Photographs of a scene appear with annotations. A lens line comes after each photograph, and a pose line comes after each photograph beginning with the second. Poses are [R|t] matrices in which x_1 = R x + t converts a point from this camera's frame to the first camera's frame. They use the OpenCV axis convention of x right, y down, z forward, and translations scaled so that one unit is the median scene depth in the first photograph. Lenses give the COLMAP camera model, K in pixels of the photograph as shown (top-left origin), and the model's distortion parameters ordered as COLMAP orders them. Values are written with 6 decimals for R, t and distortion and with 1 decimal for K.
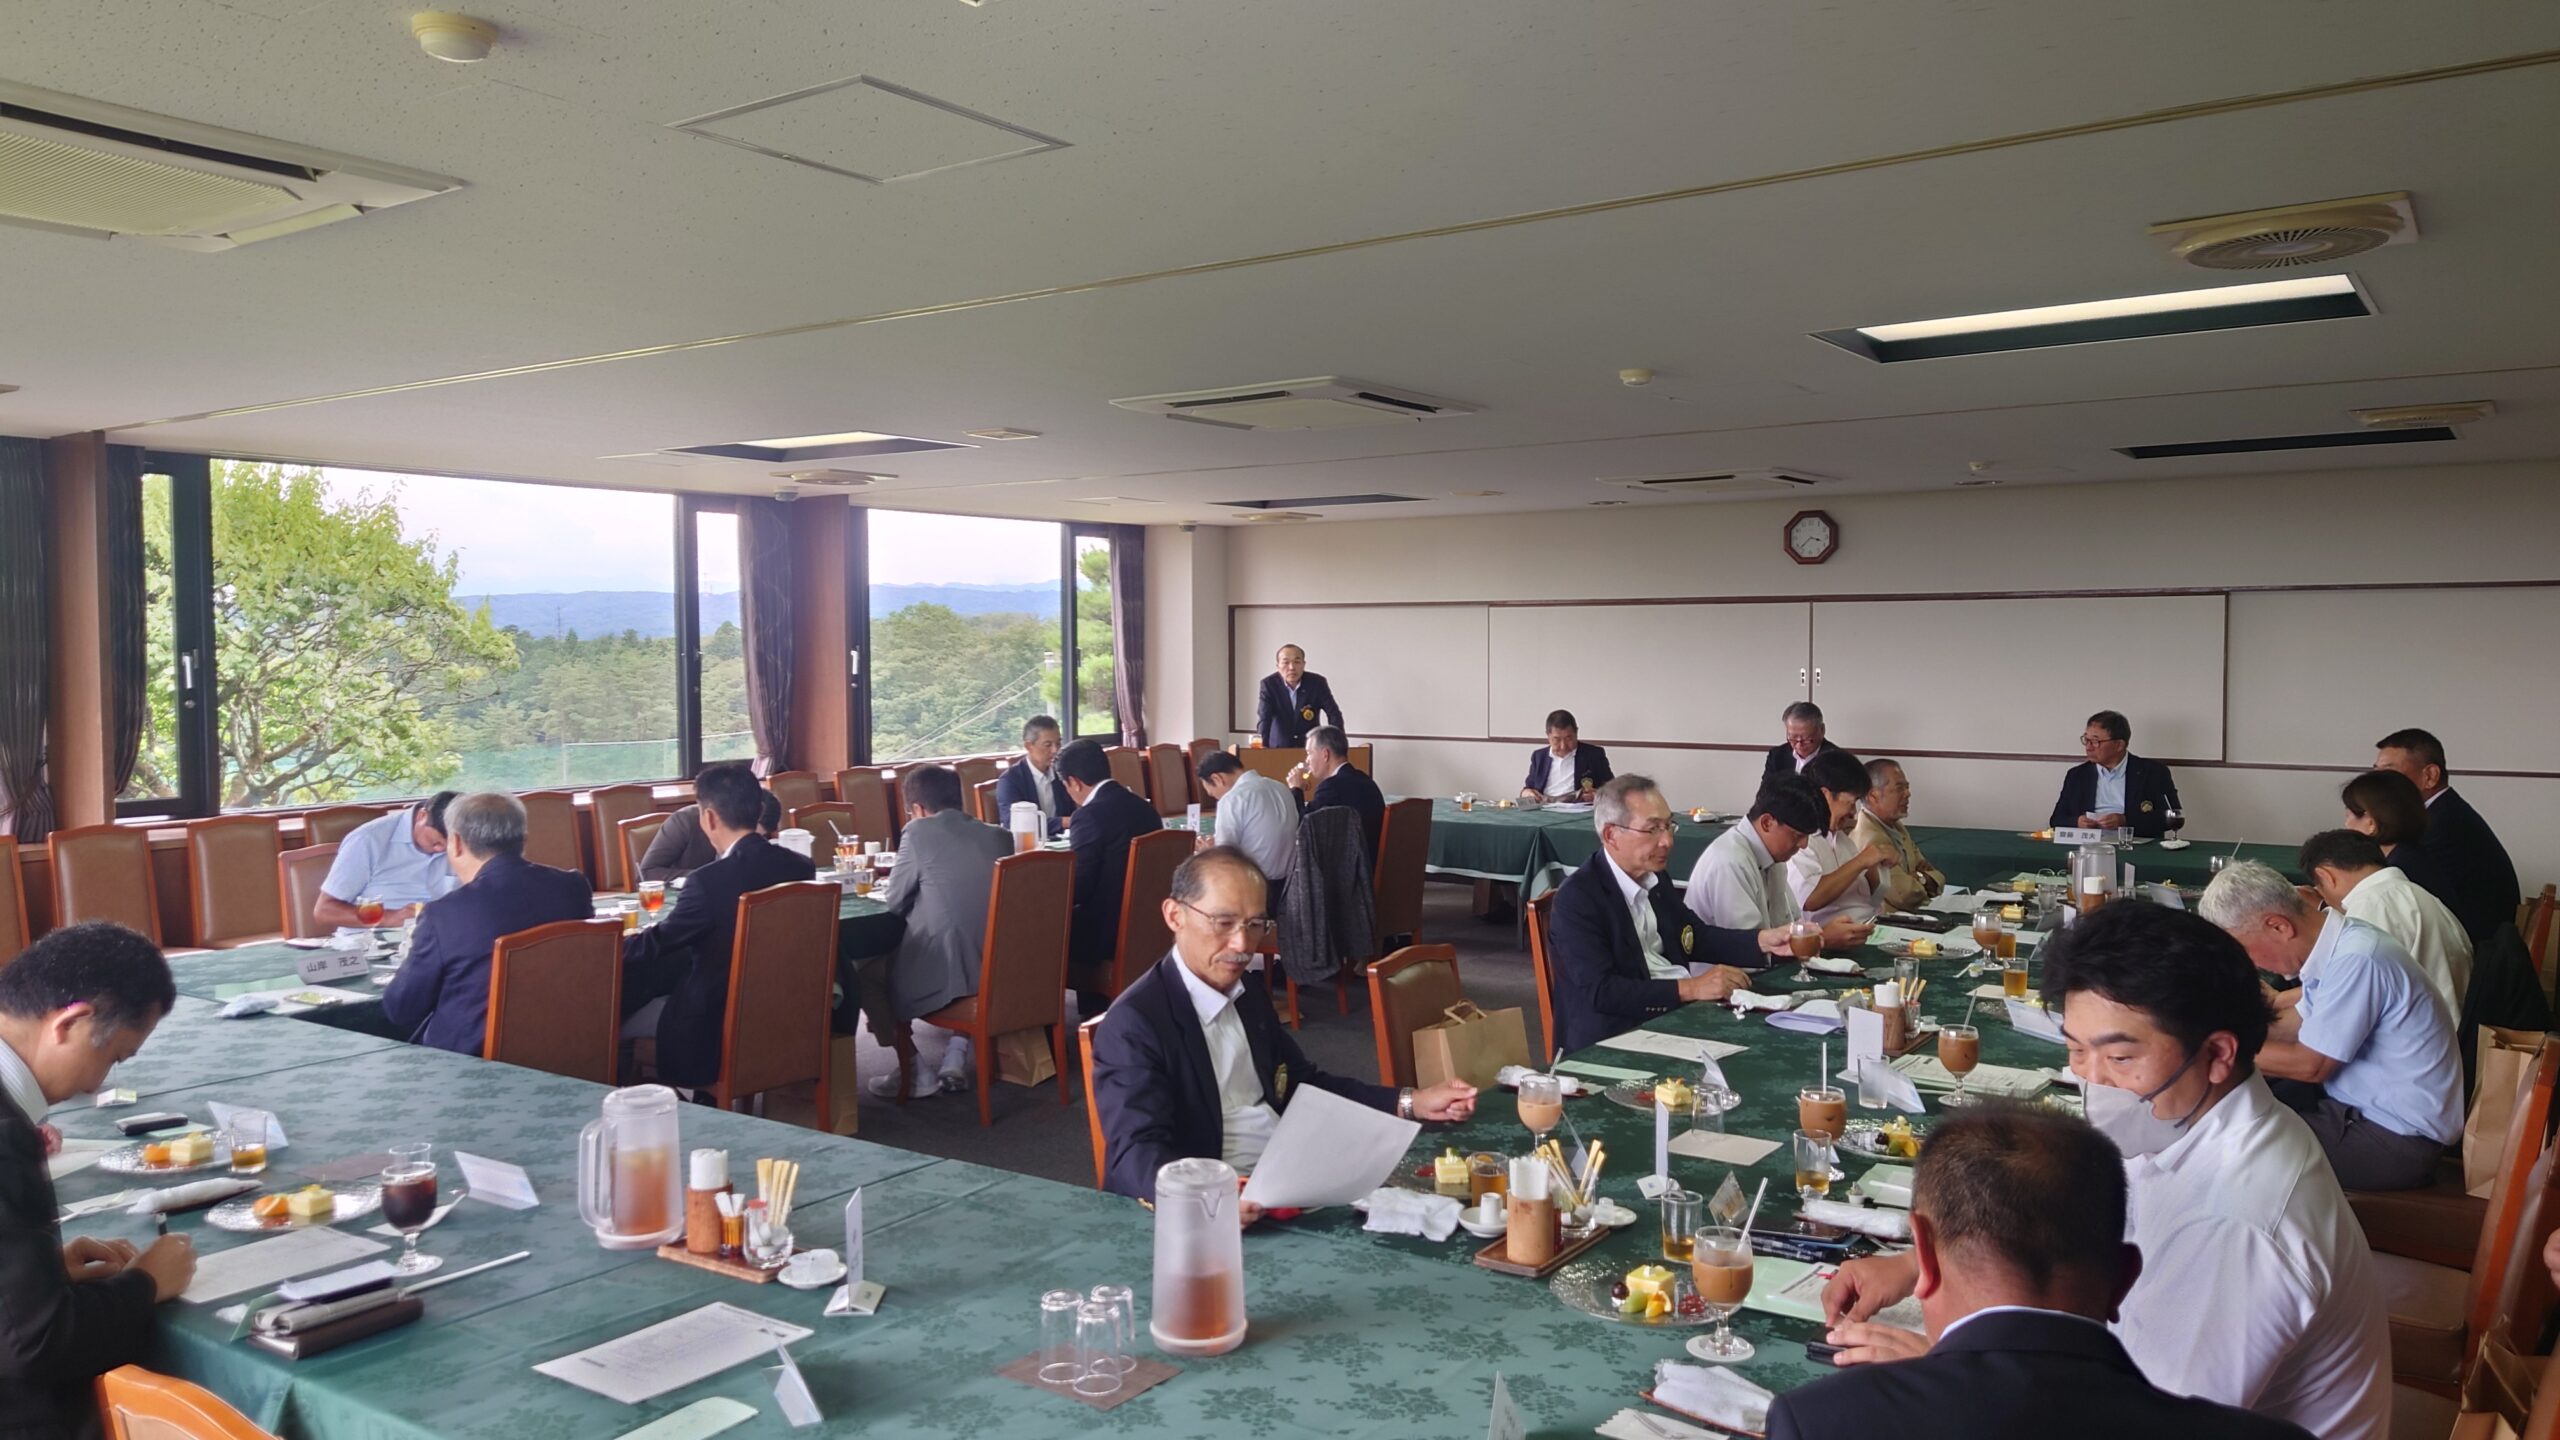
lens RADIAL K [[1812.0, 0, 1285.6], [0, 1812.0, 682.8], [0, 0, 1]] dist [0.098318, -0.114707]
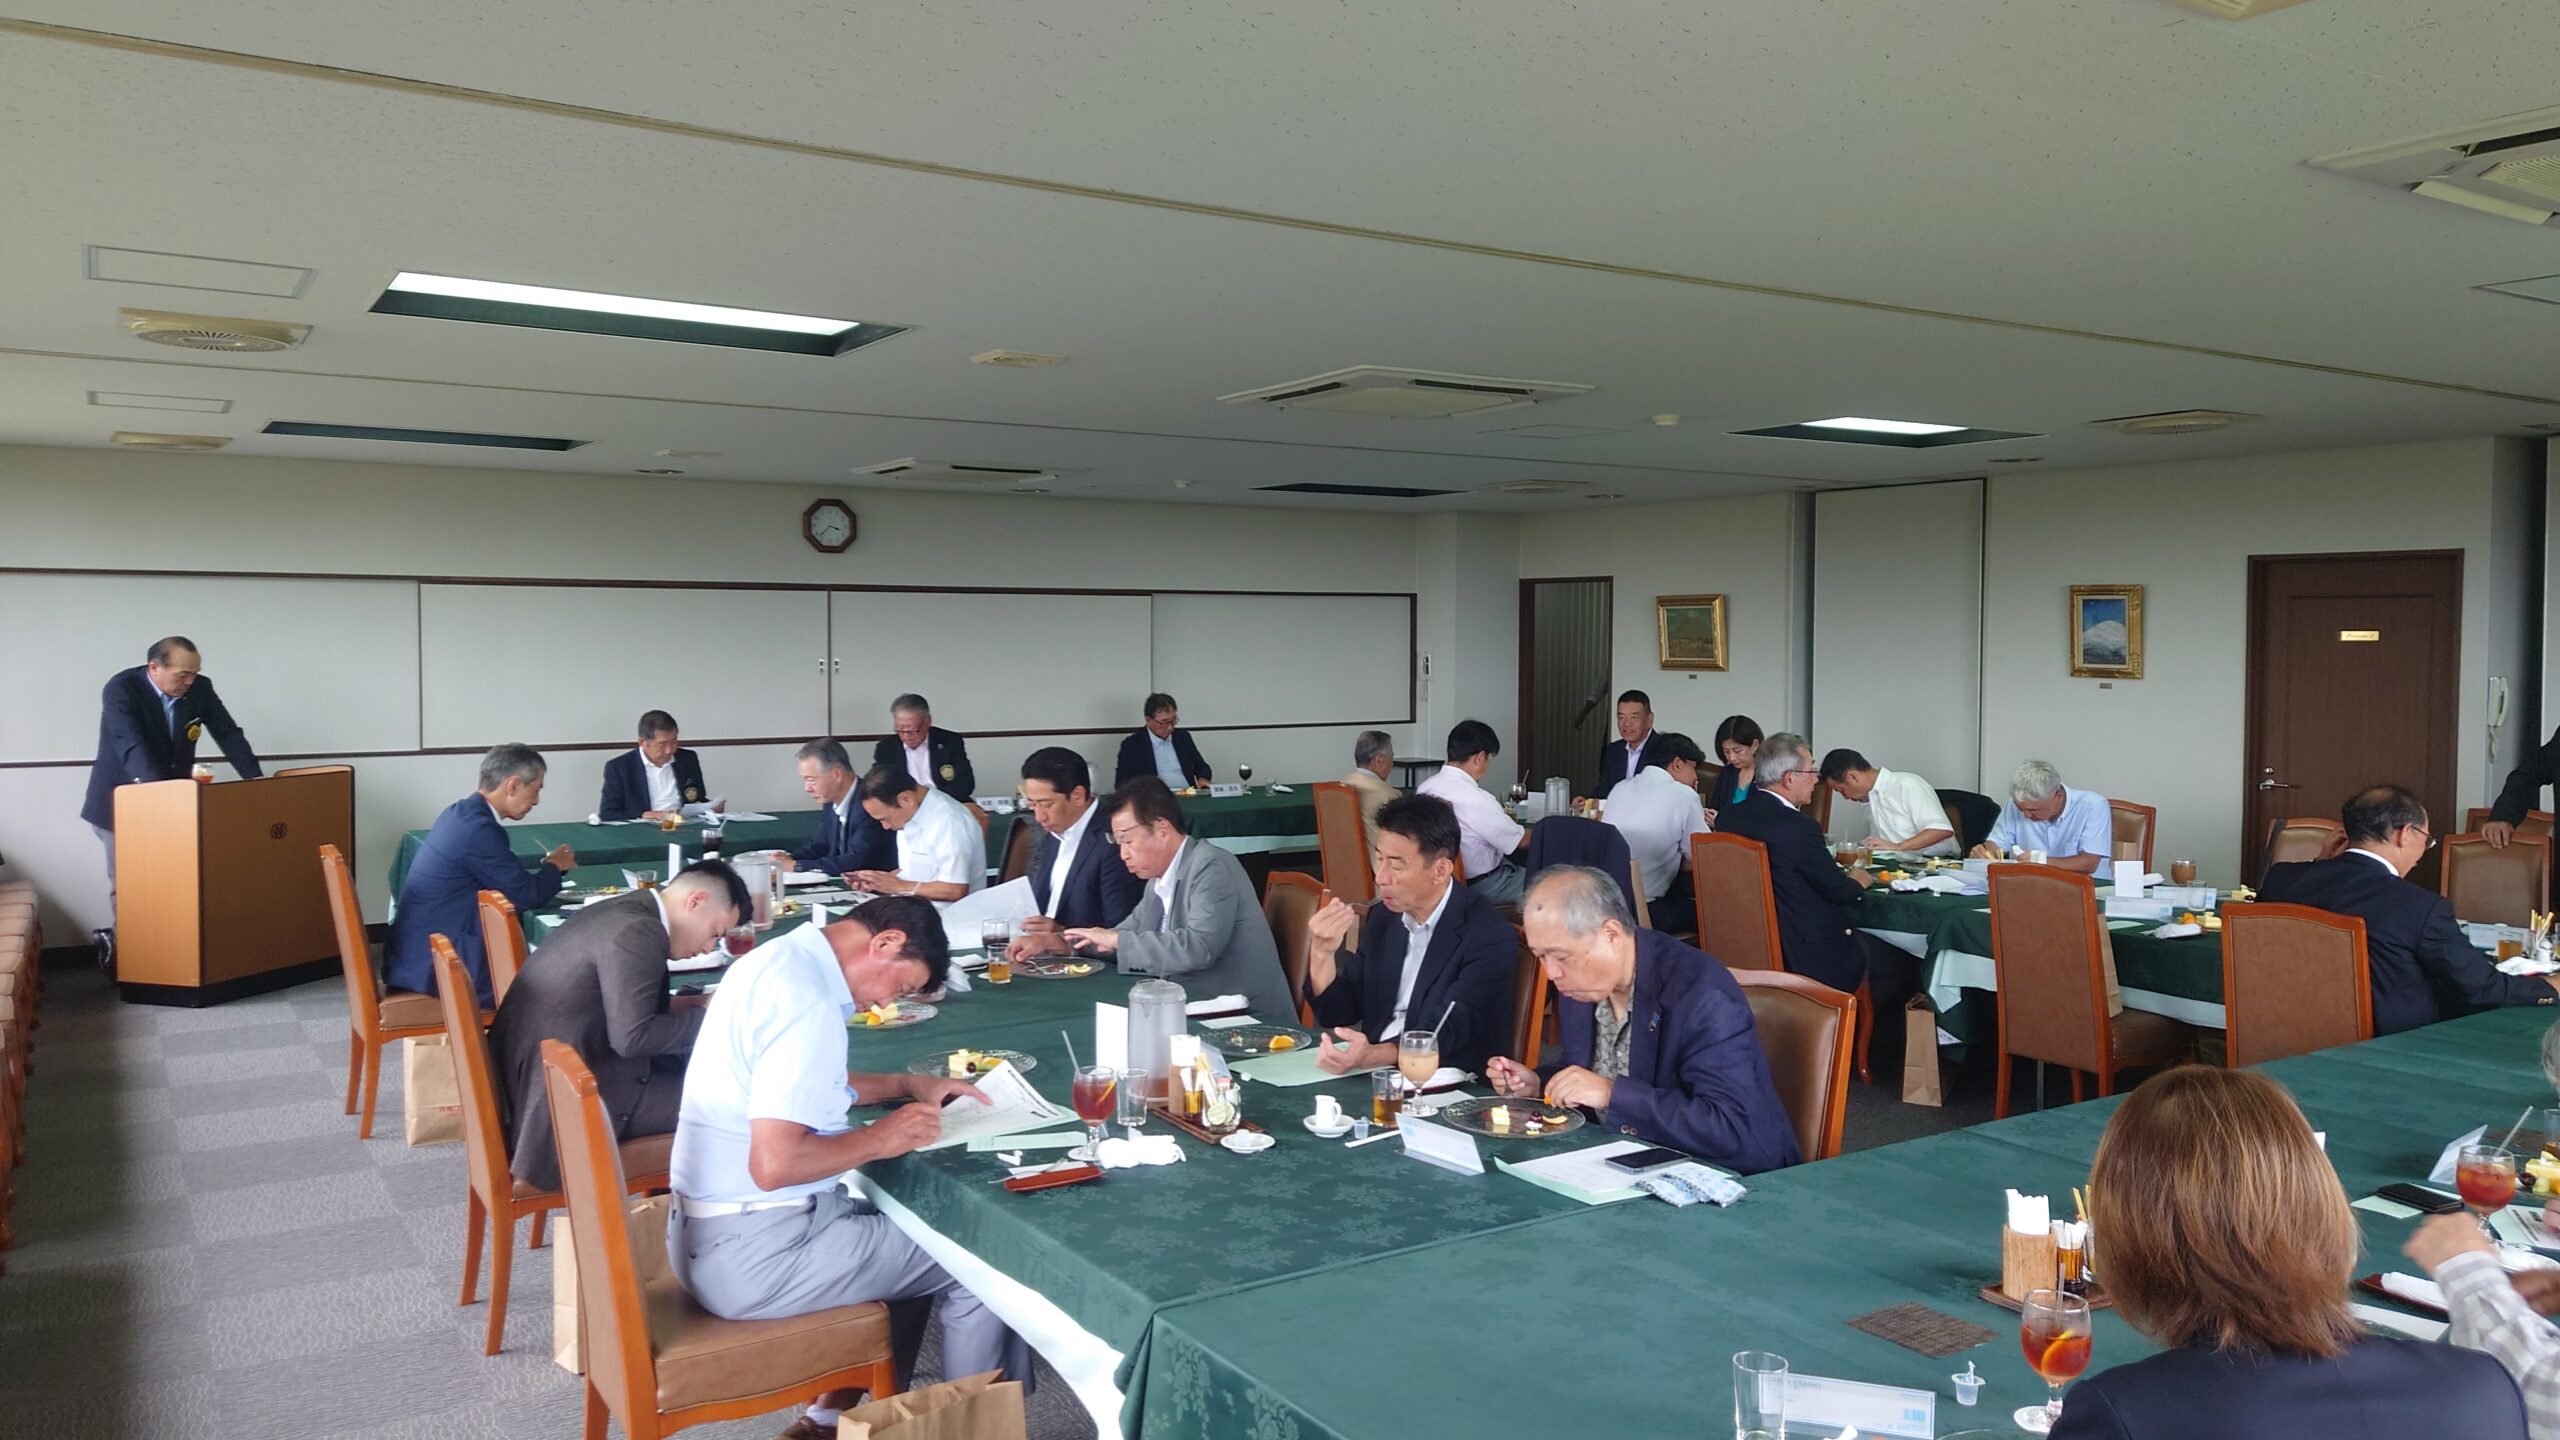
lens RADIAL K [[1812.0, 0, 1285.6], [0, 1812.0, 682.8], [0, 0, 1]] dist [0.098318, -0.114707]
pose [[0.378588, -0.022193, 0.925299, -0.563742], [0.015337, 0.999726, 0.017702, -0.008127], [-0.925438, 0.007489, 0.378824, 0.410928]]
